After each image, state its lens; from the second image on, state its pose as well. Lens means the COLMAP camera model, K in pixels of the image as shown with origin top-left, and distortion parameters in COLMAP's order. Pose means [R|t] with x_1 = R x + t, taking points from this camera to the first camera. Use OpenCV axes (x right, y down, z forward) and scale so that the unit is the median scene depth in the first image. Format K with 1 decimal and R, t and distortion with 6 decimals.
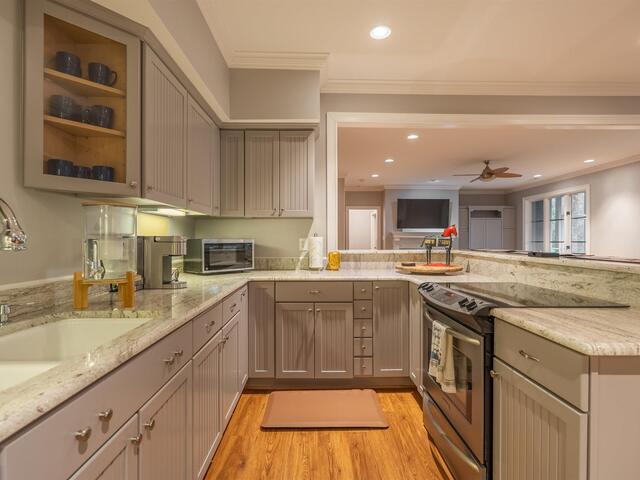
lens RADIAL K [[320.4, 0, 315.4], [0, 320.4, 237.2], [0, 0, 1]] dist [-0.005677, 0.001442]
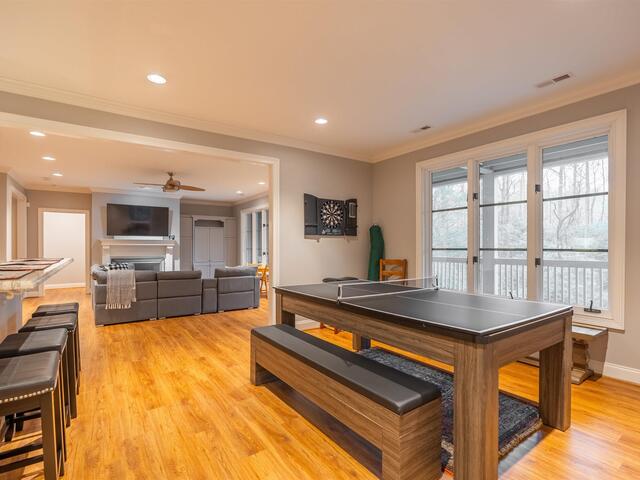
lens RADIAL K [[320.4, 0, 320.6], [0, 320.4, 247.5], [0, 0, 1]] dist [-0.005677, 0.001442]
pose [[0.812386, -0.003297, 0.583111, 0.218890], [-0.002101, 0.999961, 0.008581, -0.001856], [-0.583116, -0.008196, 0.812347, -0.100437]]
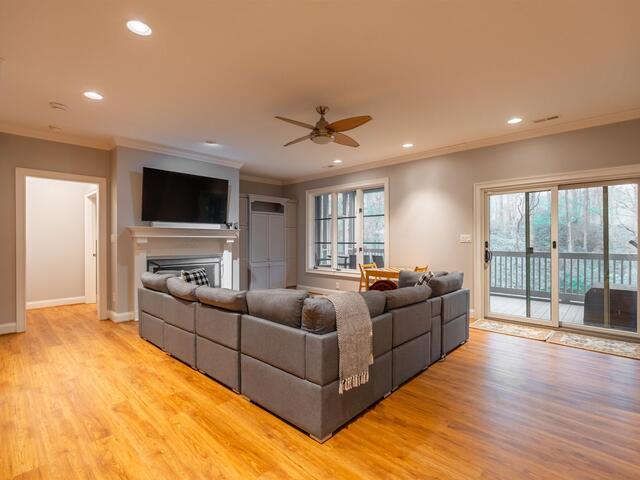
lens RADIAL K [[320.4, 0, 320.3], [0, 320.4, 238.6], [0, 0, 1]] dist [-0.005677, 0.001442]
pose [[0.695513, 0.000053, 0.718513, 0.074107], [-0.003086, 0.999991, 0.002914, 0.000138], [-0.718507, -0.004244, 0.695507, 0.401379]]
